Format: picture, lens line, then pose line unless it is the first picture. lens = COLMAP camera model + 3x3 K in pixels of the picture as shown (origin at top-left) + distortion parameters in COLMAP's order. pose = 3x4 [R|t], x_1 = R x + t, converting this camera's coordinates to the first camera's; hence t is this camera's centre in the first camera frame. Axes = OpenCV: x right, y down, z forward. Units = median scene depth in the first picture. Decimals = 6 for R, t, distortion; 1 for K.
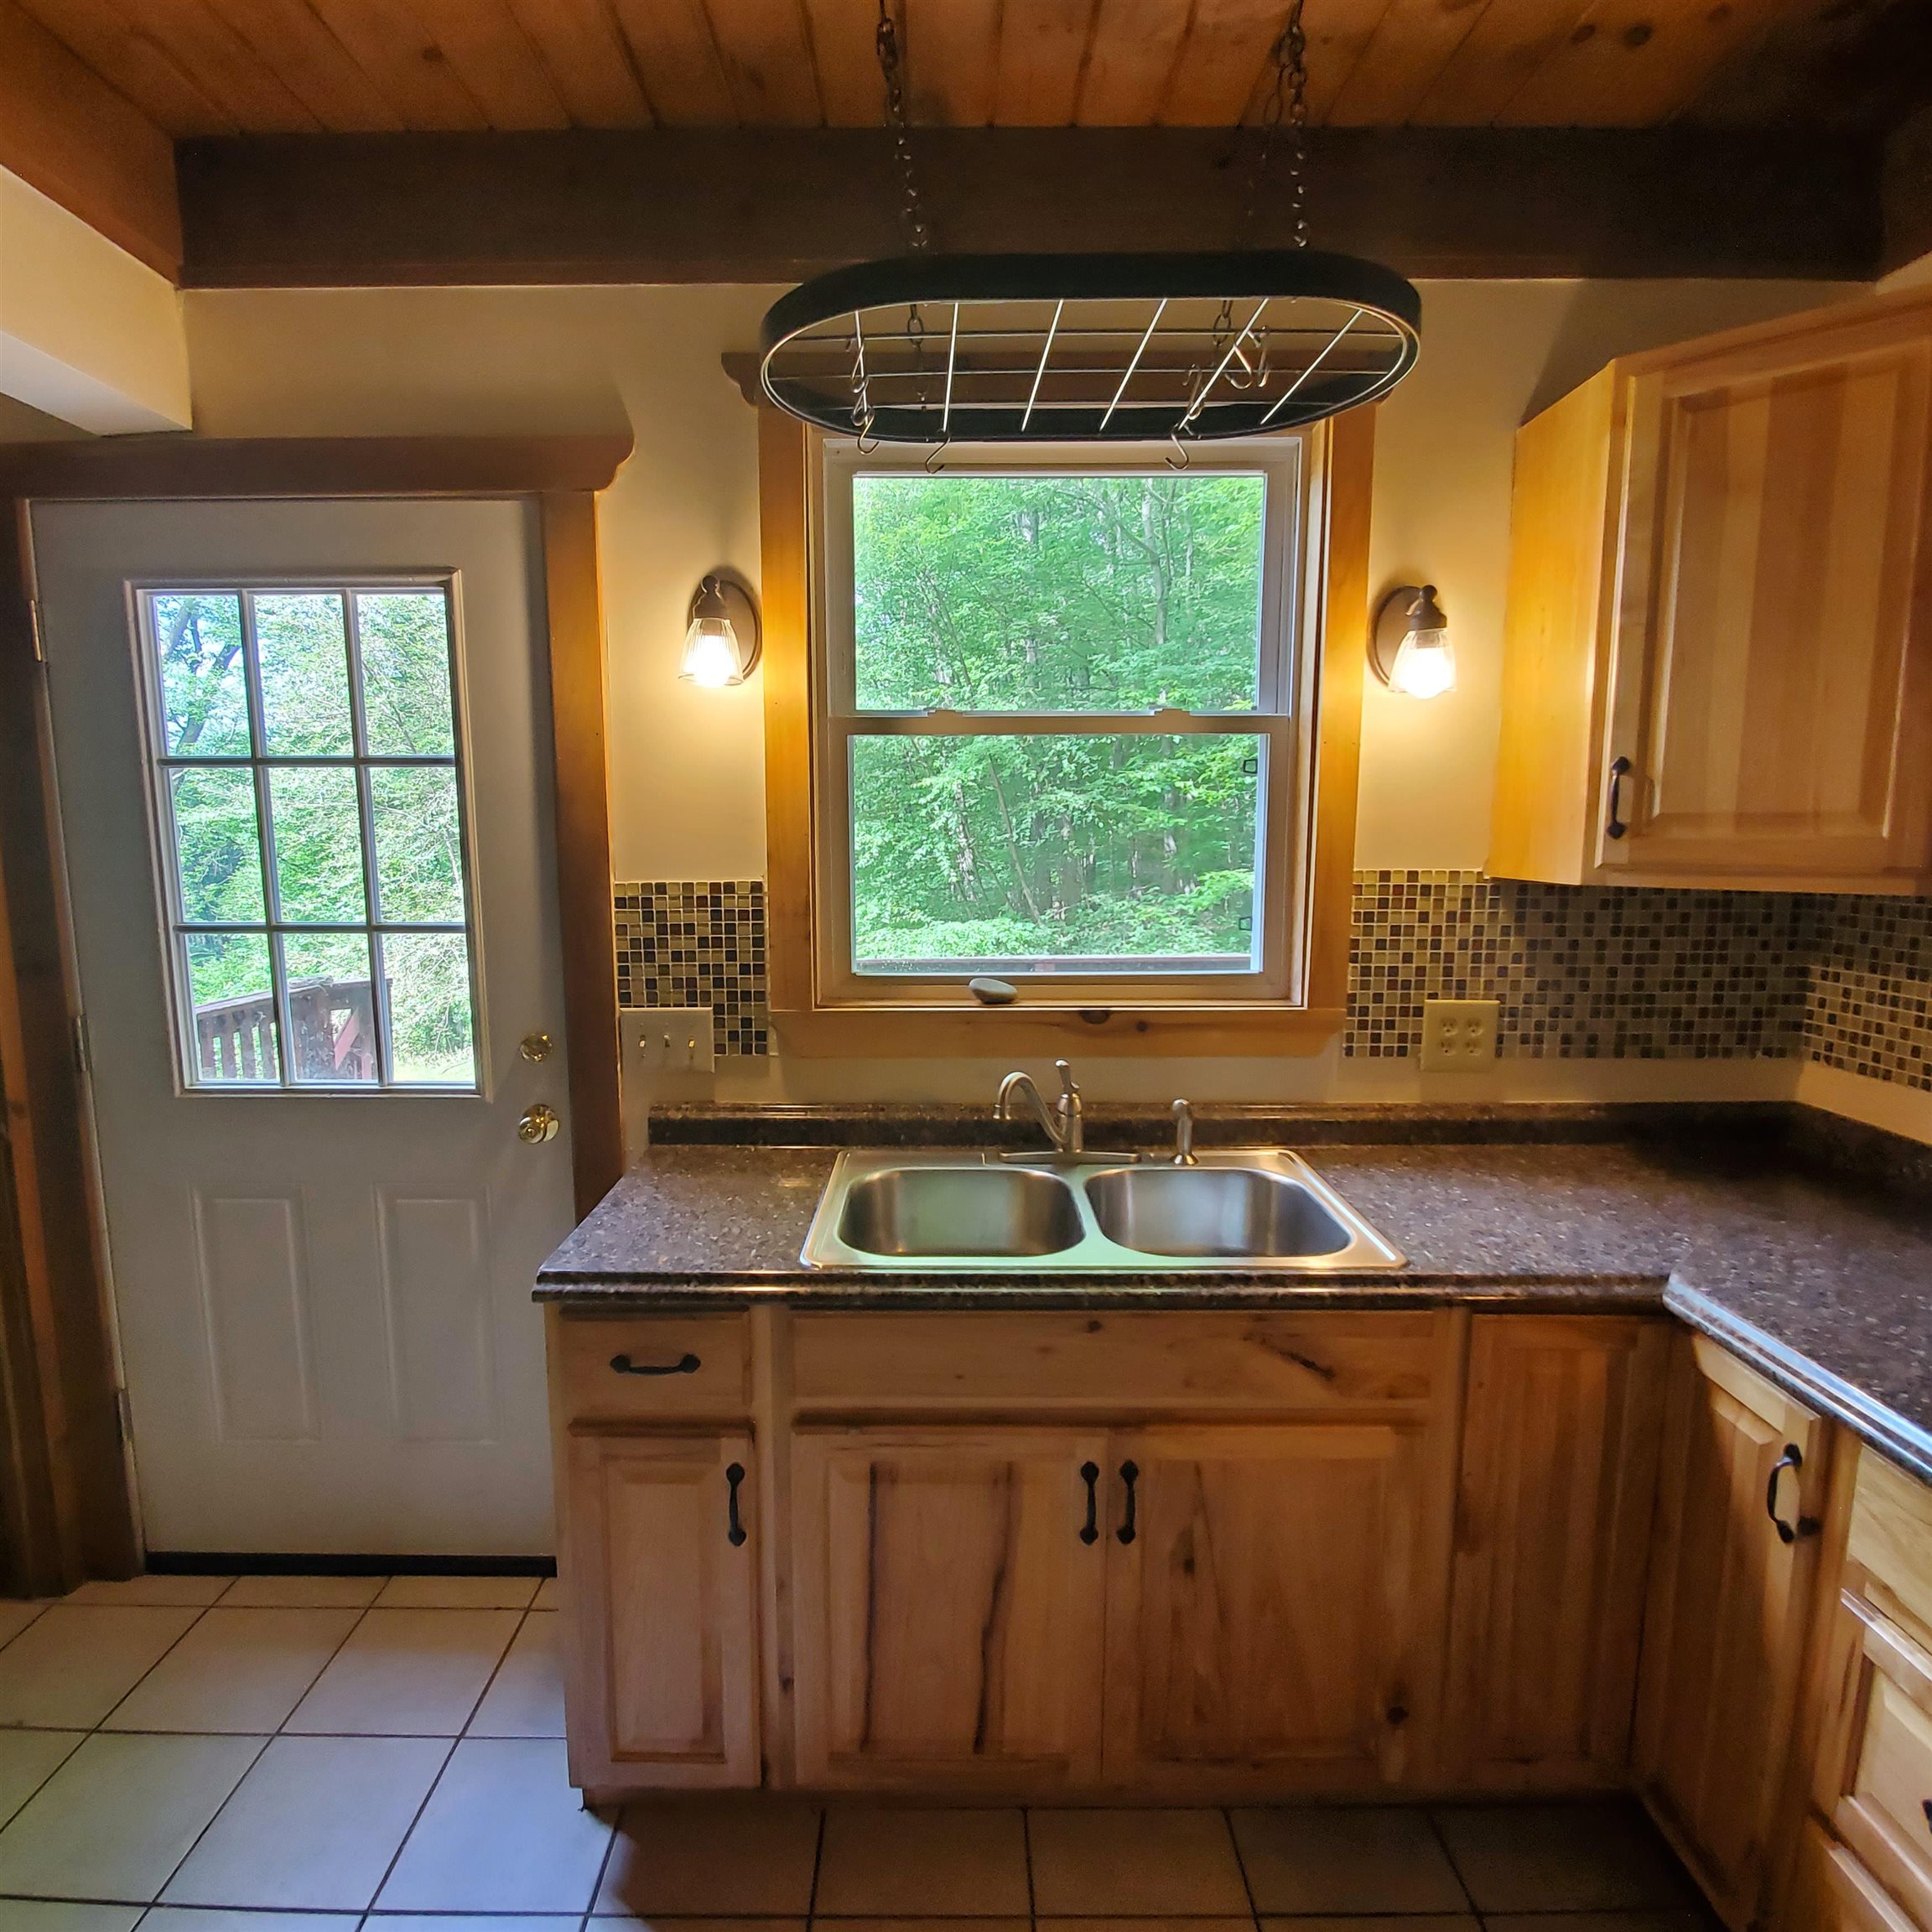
lens RADIAL K [[1118.6, 0, 950.4], [0, 1118.6, 977.2], [0, 0, 1]] dist [-0.003581, 0.000747]
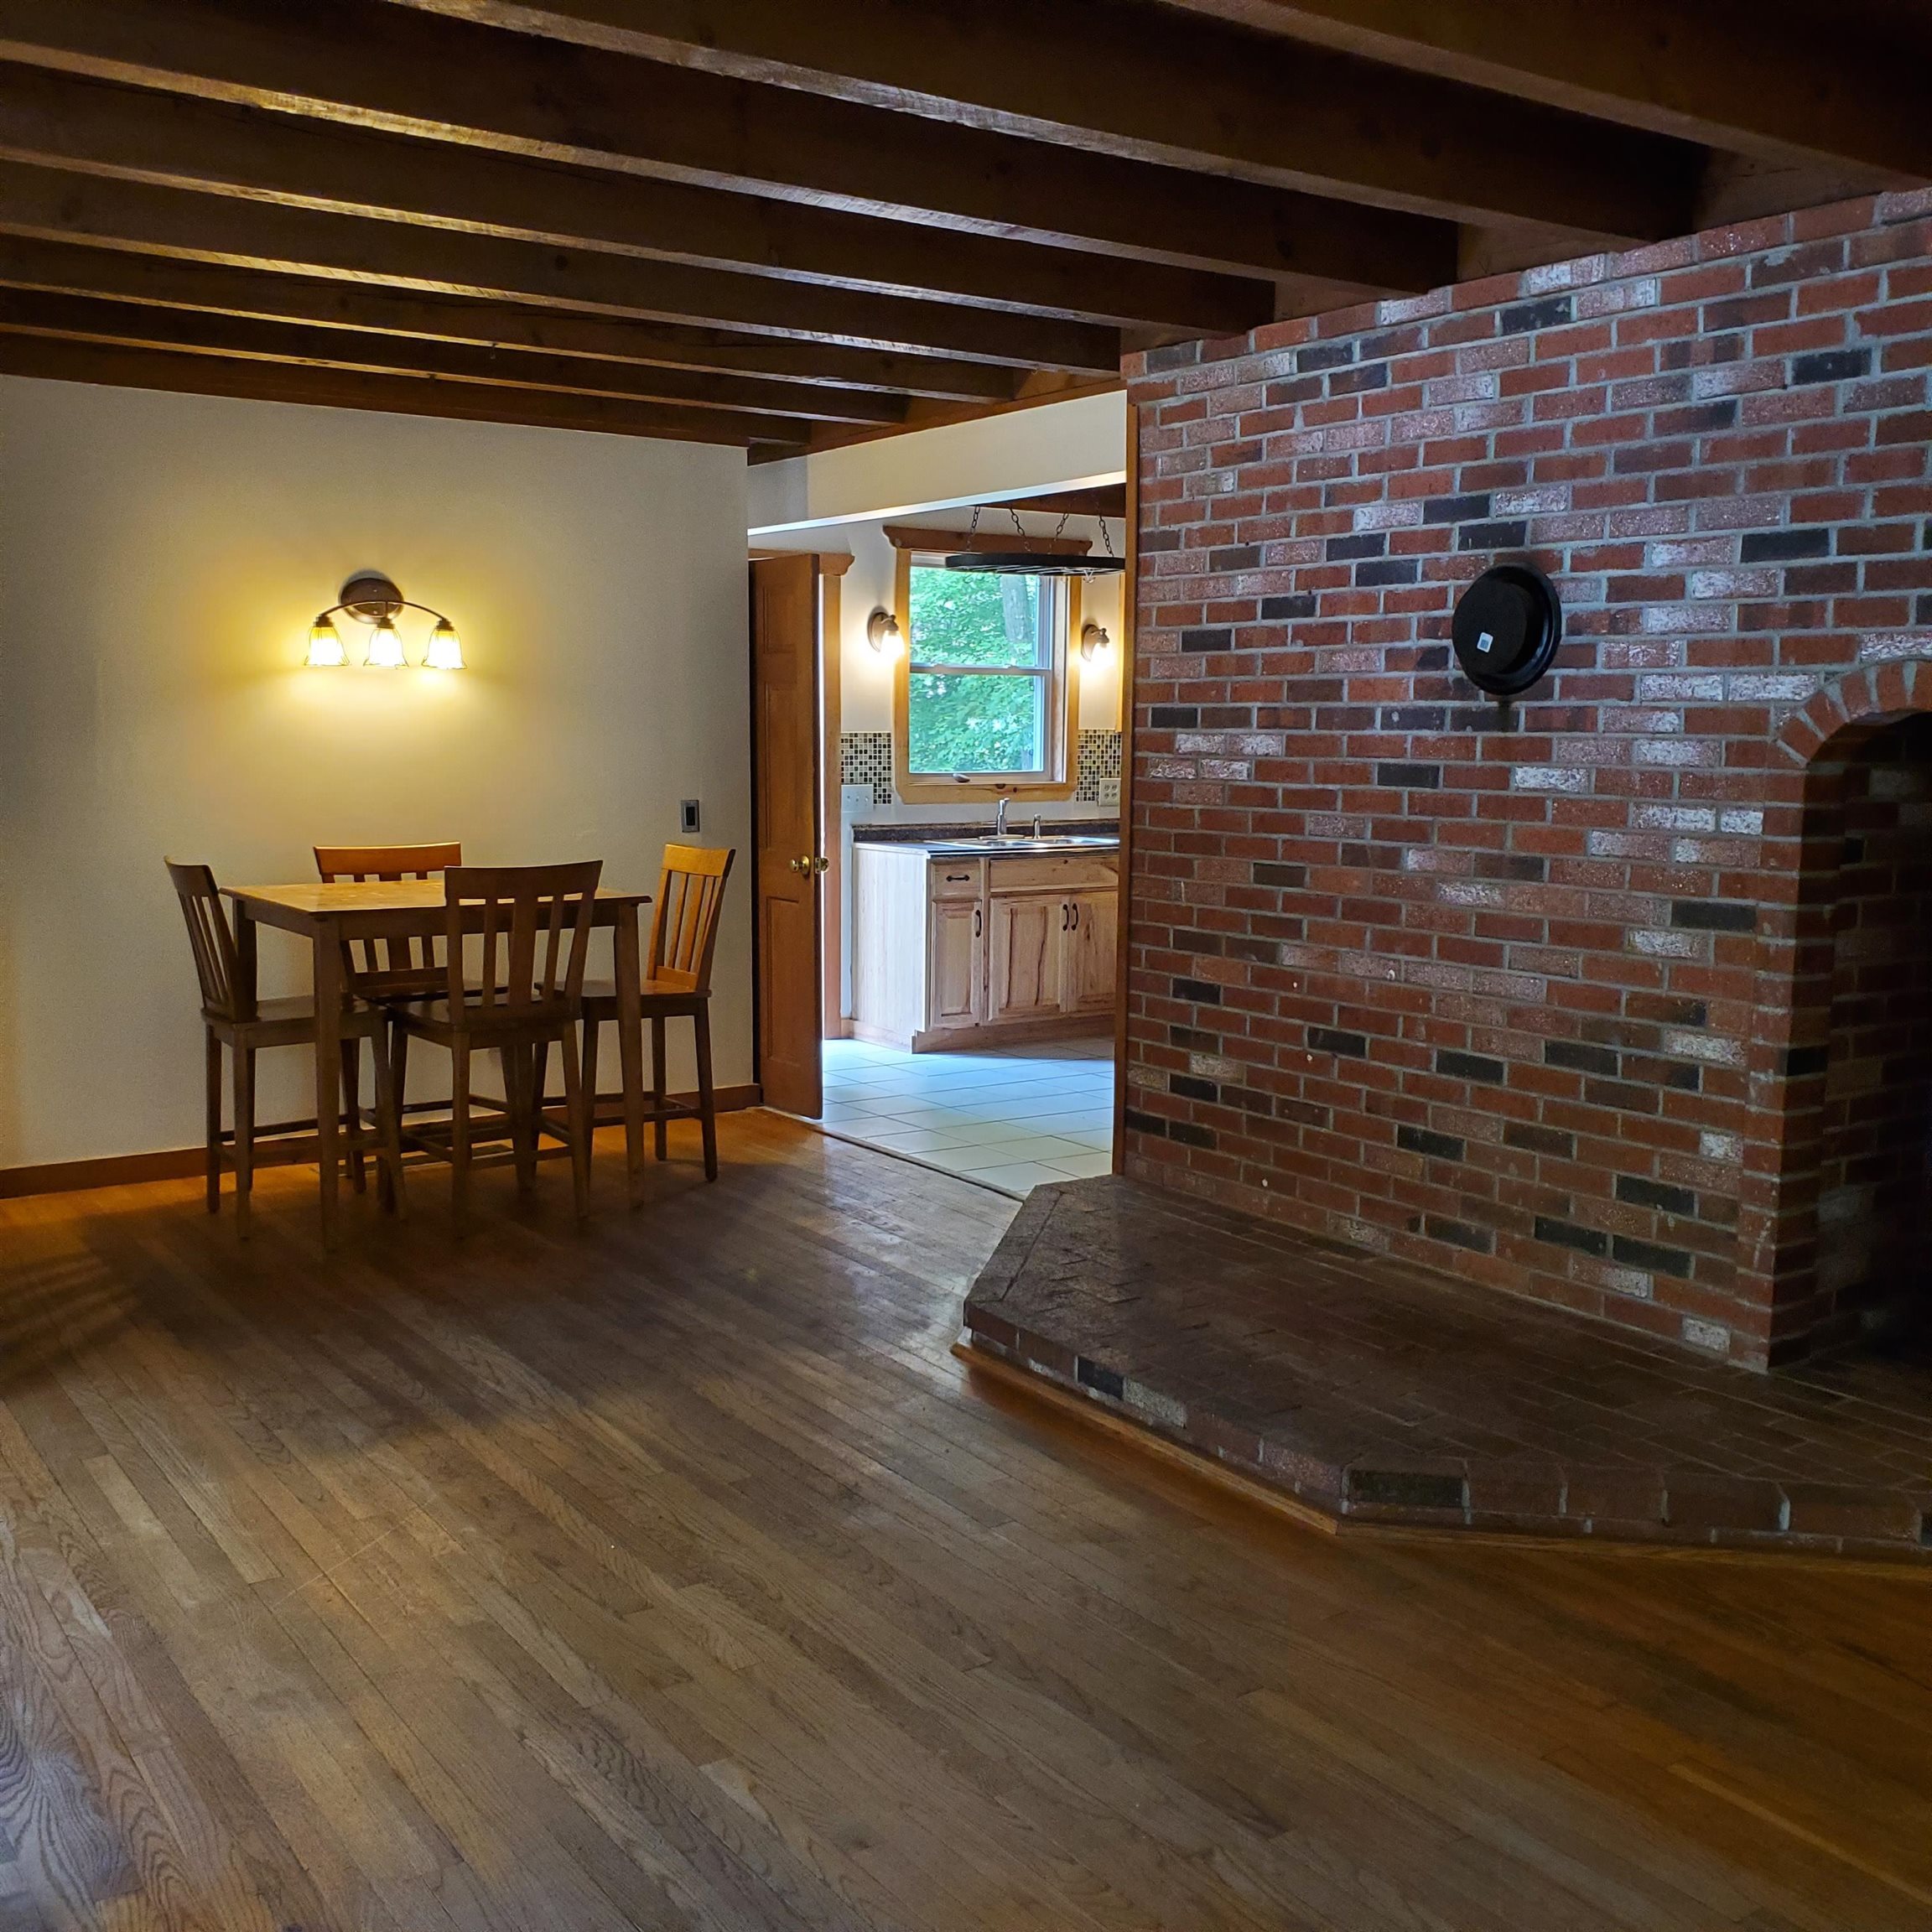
lens RADIAL K [[2035.9, 0, 956.8], [0, 2035.9, 981.9], [0, 0, 1]] dist [0.240133, 0.000000]
pose [[0.819203, -0.065023, 0.569806, -2.676531], [0.071399, 0.997385, 0.011166, 0.427886], [-0.569042, 0.031536, 0.821703, -2.804961]]
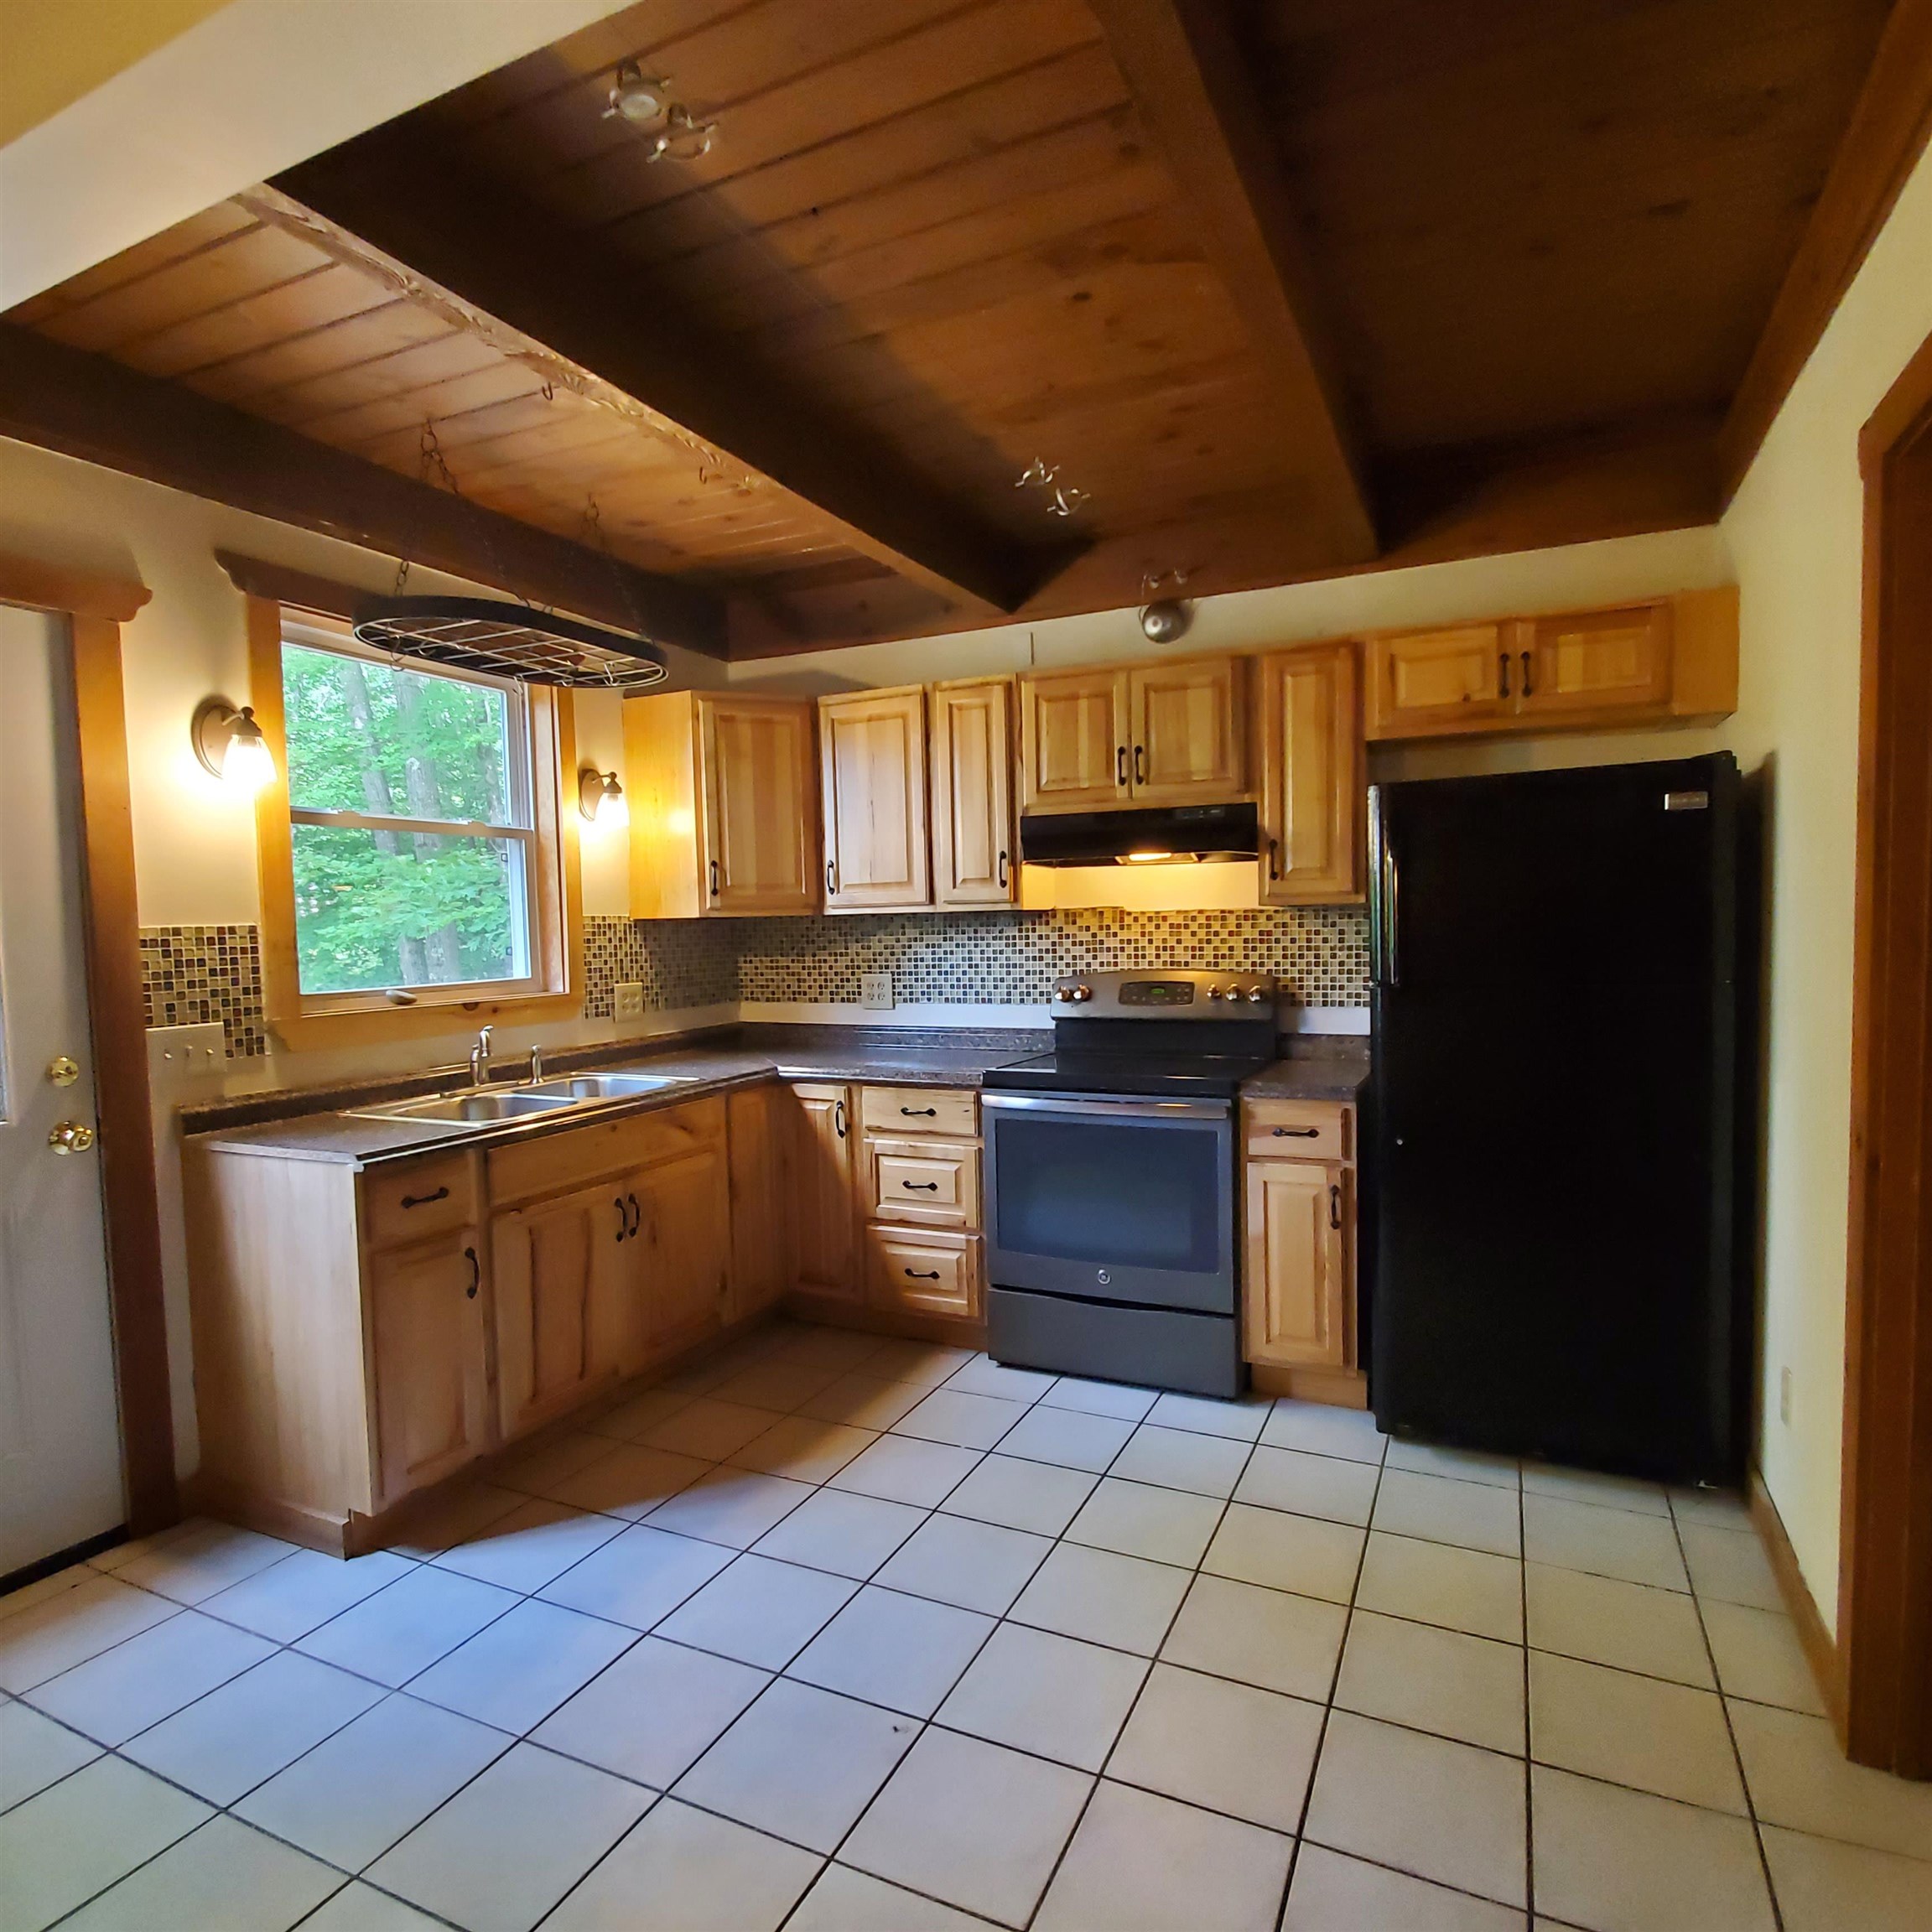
lens RADIAL K [[1118.6, 0, 1002.3], [0, 1118.6, 993.4], [0, 0, 1]] dist [-0.003581, 0.000747]
pose [[0.402121, -0.066239, 0.913187, -1.048790], [0.142994, 0.989684, 0.008821, 0.113976], [-0.904352, 0.127033, 0.407444, -0.362906]]
